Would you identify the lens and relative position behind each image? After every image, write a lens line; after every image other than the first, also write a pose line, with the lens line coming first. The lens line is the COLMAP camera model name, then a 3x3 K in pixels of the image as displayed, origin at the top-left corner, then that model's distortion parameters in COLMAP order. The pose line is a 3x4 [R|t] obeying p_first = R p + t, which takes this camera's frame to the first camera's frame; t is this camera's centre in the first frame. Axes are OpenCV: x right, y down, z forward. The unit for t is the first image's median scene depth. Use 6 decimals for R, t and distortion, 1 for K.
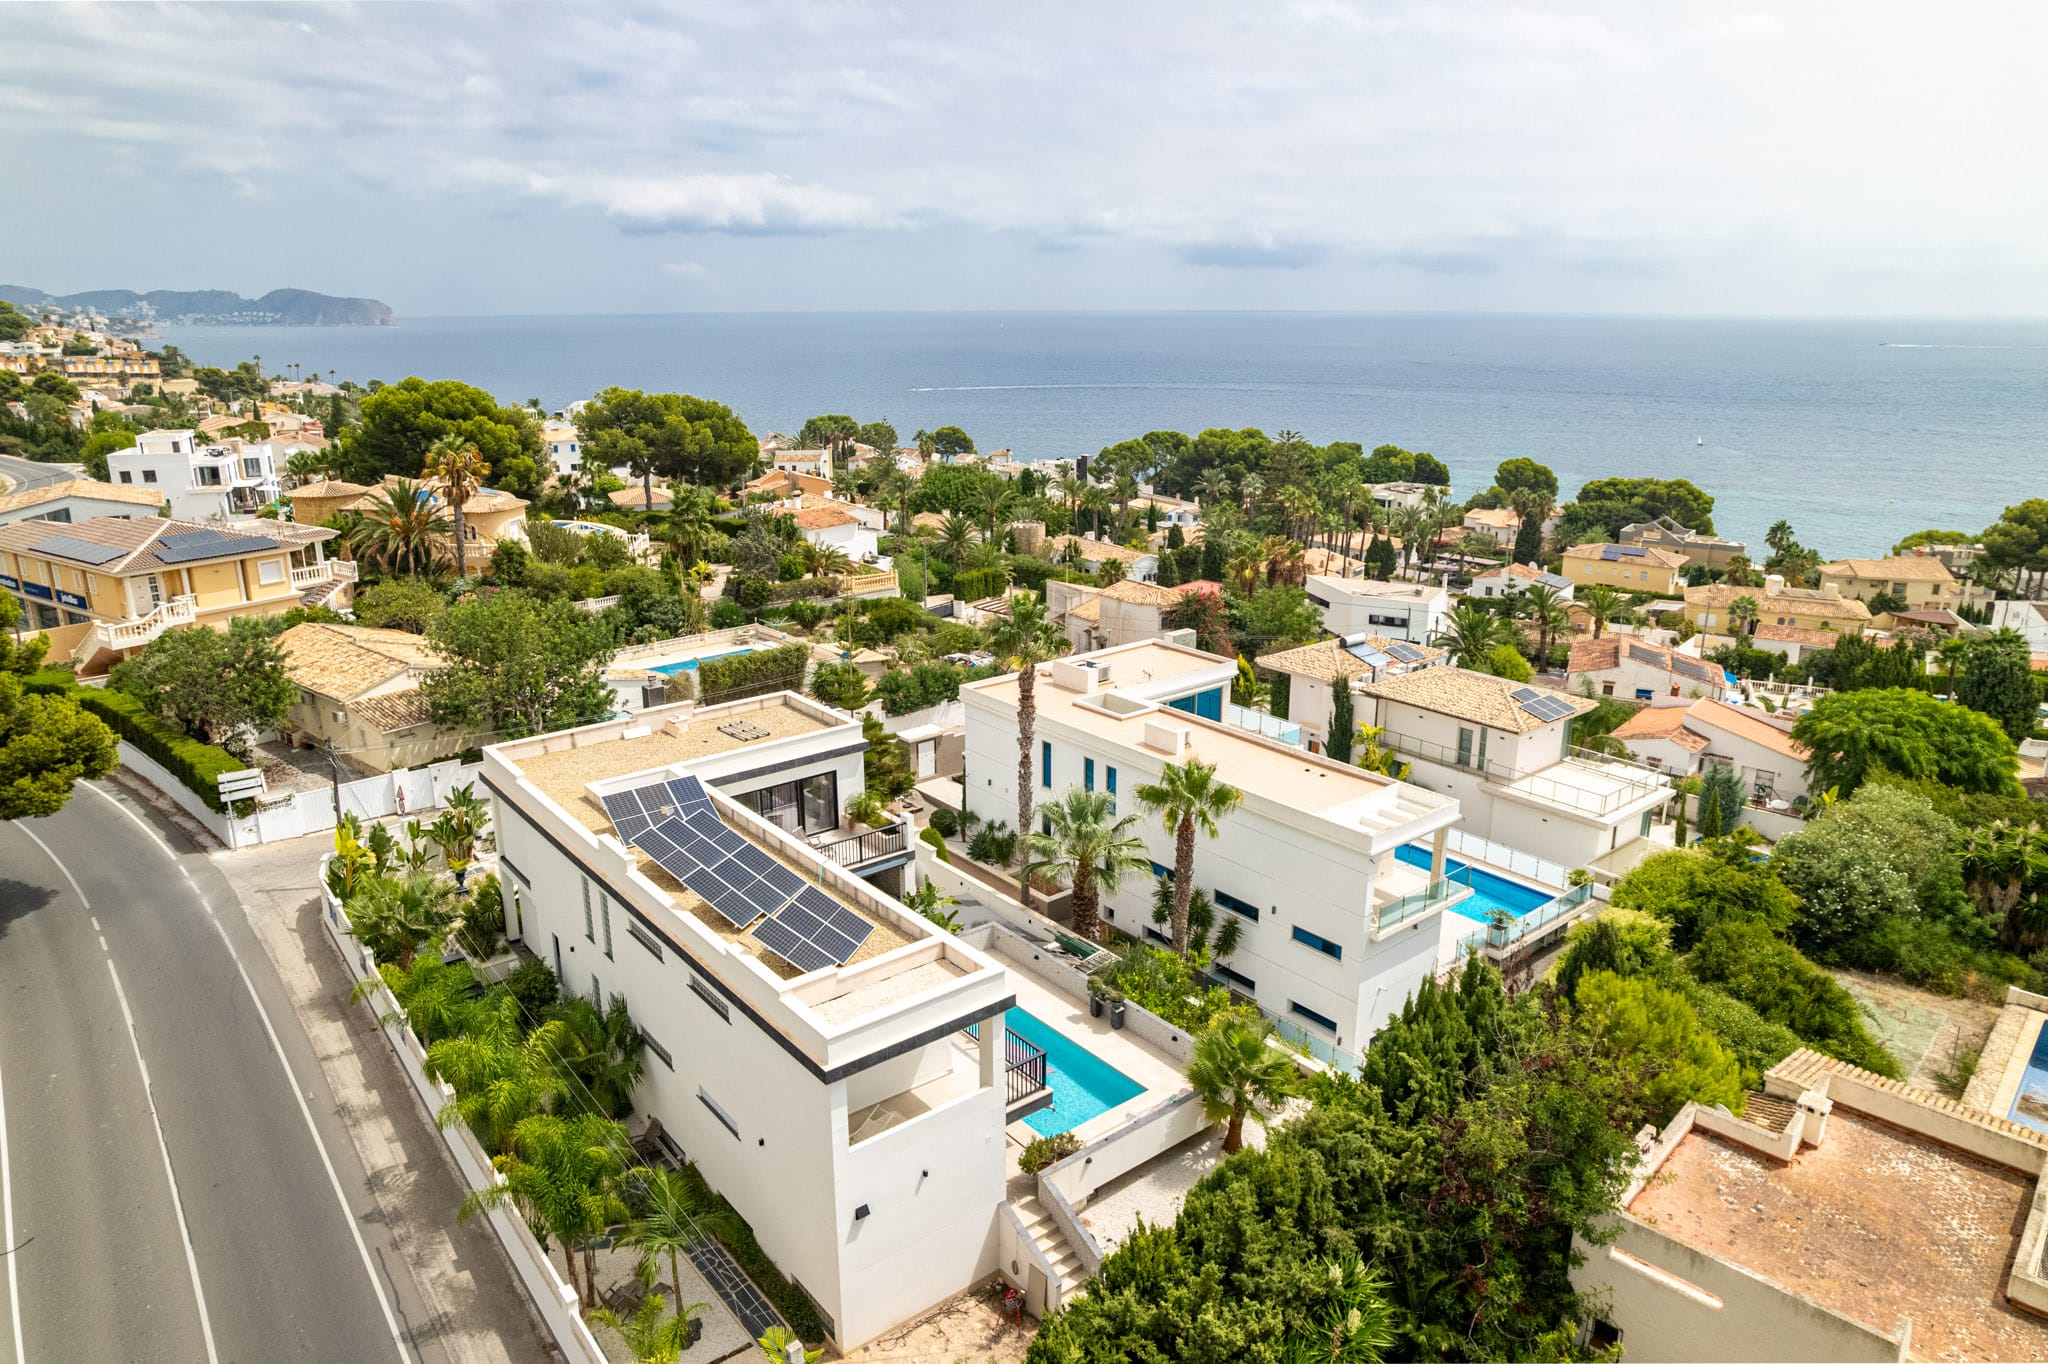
lens RADIAL K [[1310.5, 0, 1034.4], [0, 1310.5, 675.6], [0, 0, 1]] dist [-0.063055, 0.045630]
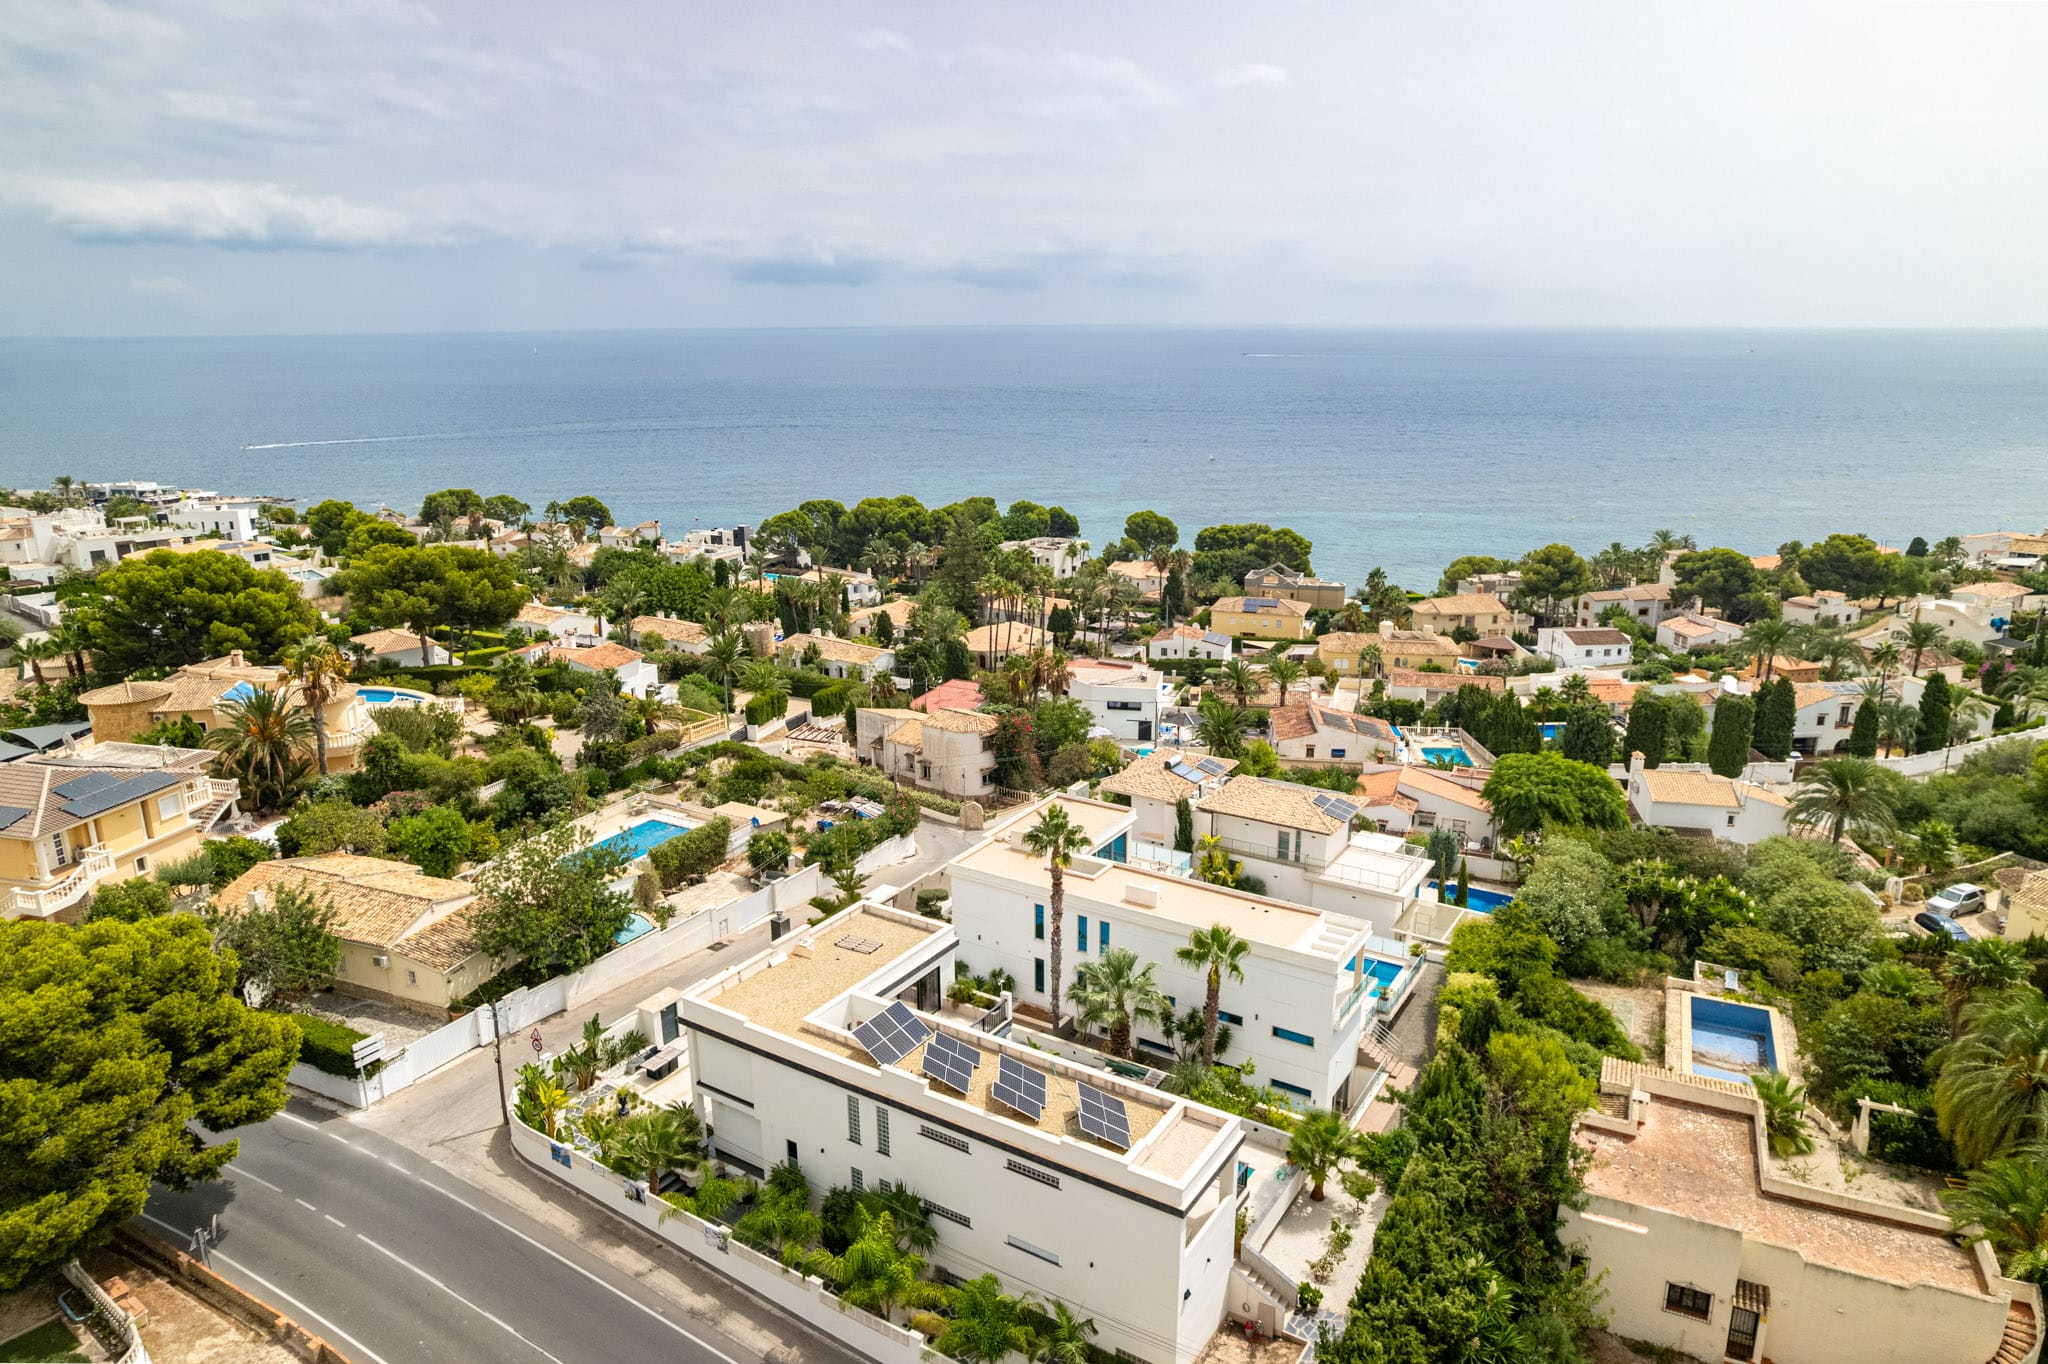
lens RADIAL K [[1310.5, 0, 1046.9], [0, 1310.5, 684.2], [0, 0, 1]] dist [-0.063055, 0.045630]
pose [[0.946717, -0.087620, 0.309920, -0.271983], [0.090610, 0.995875, 0.004765, -0.127154], [-0.309059, 0.023571, 0.950751, -0.165219]]
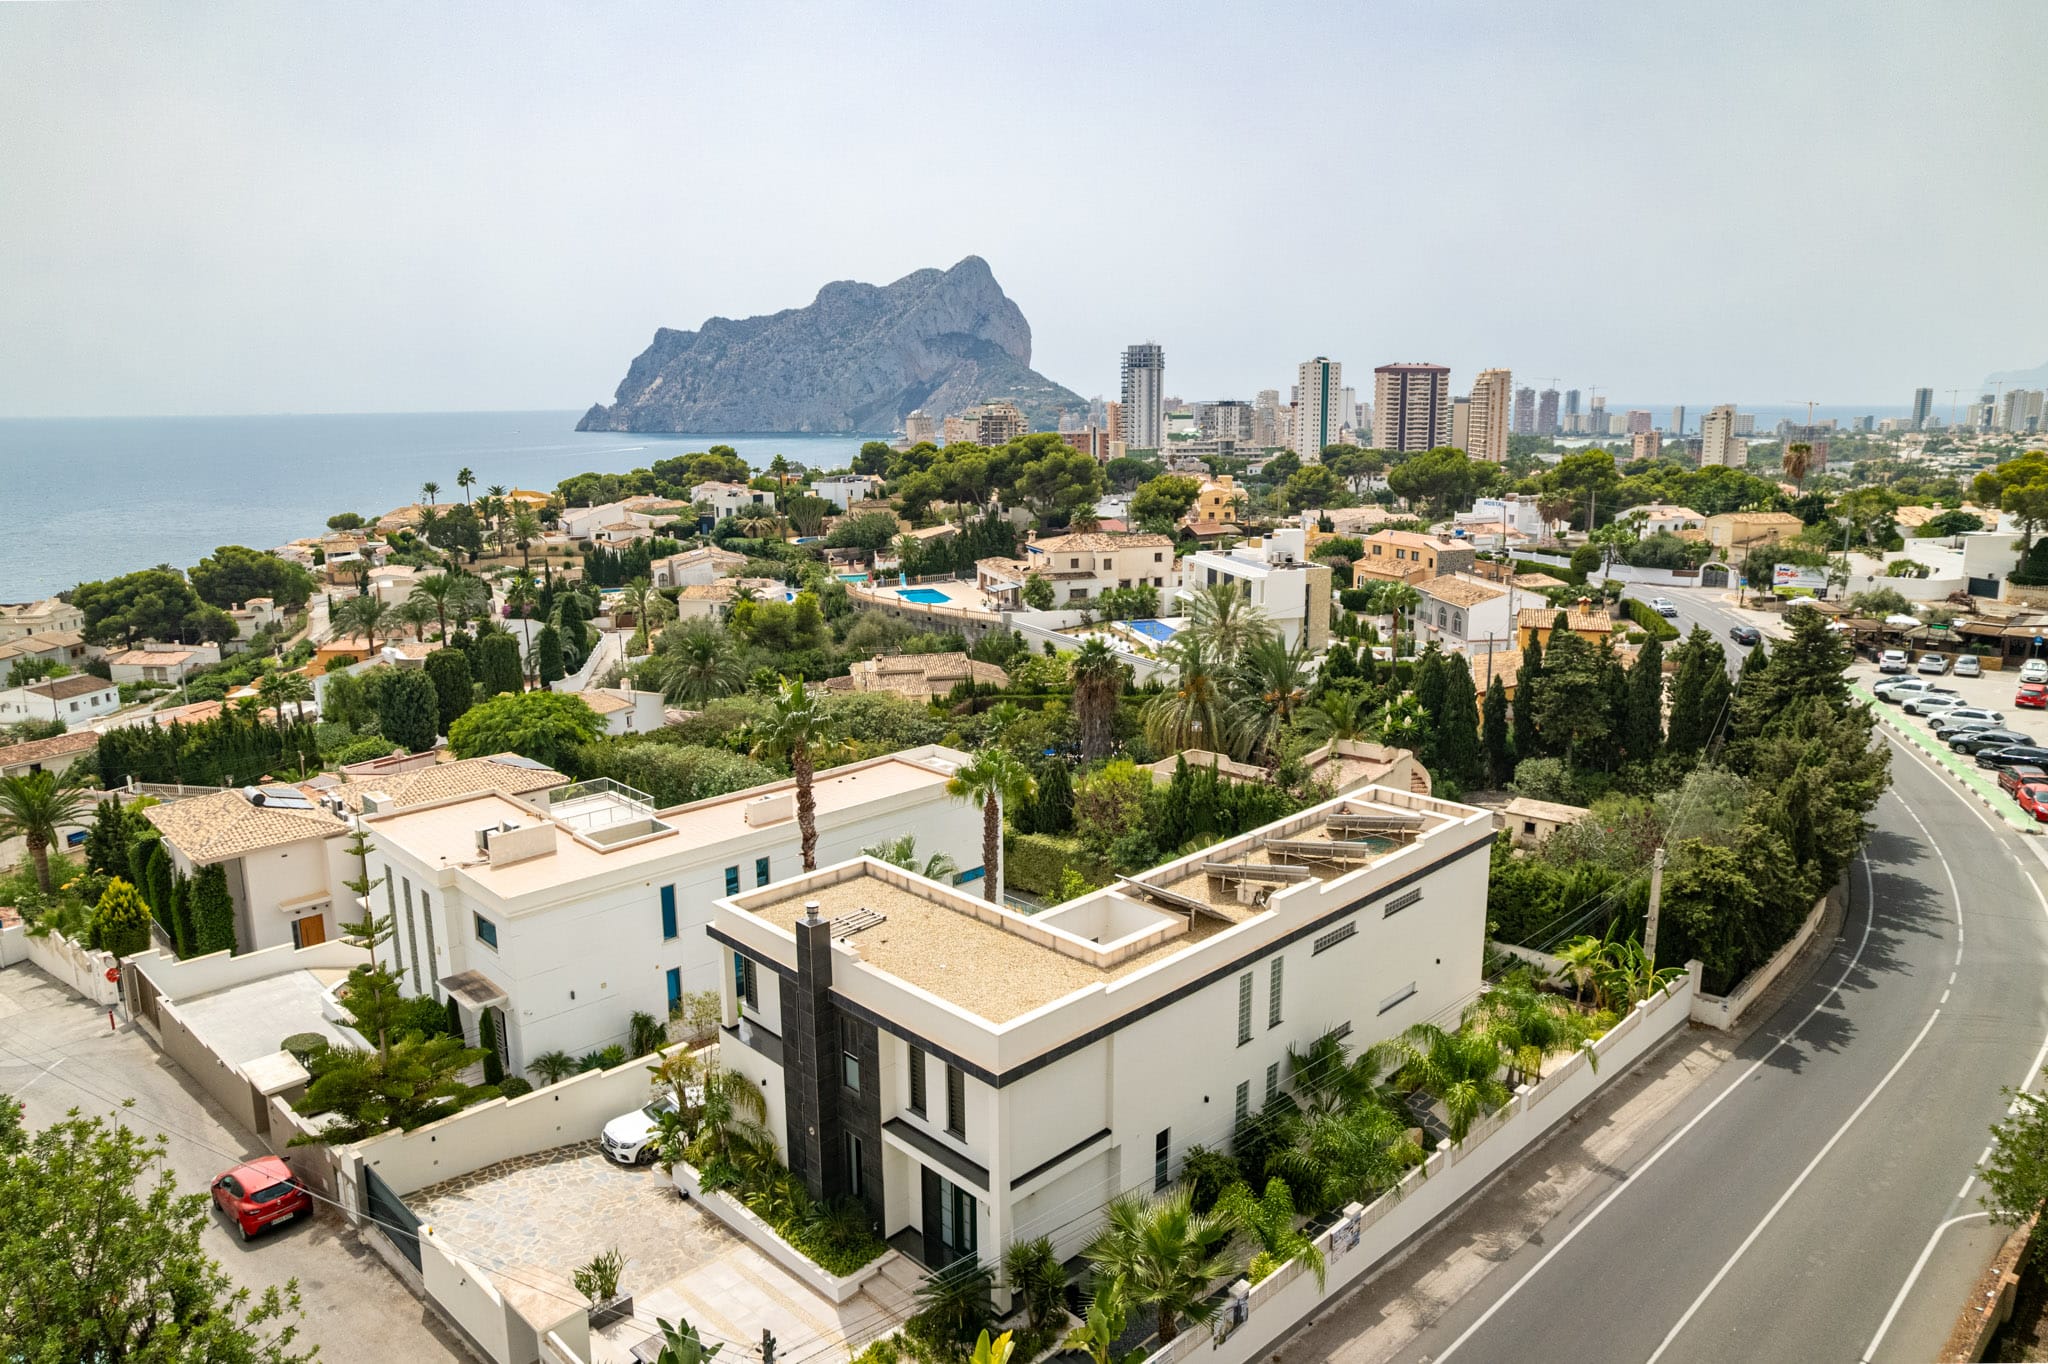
lens RADIAL K [[1310.5, 0, 1022.6], [0, 1310.5, 682.7], [0, 0, 1]] dist [-0.063055, 0.045630]
pose [[-0.111961, -0.196130, 0.974165, -0.605569], [0.277453, 0.935172, 0.220168, -0.145678], [-0.954193, 0.294935, -0.050286, 0.575232]]
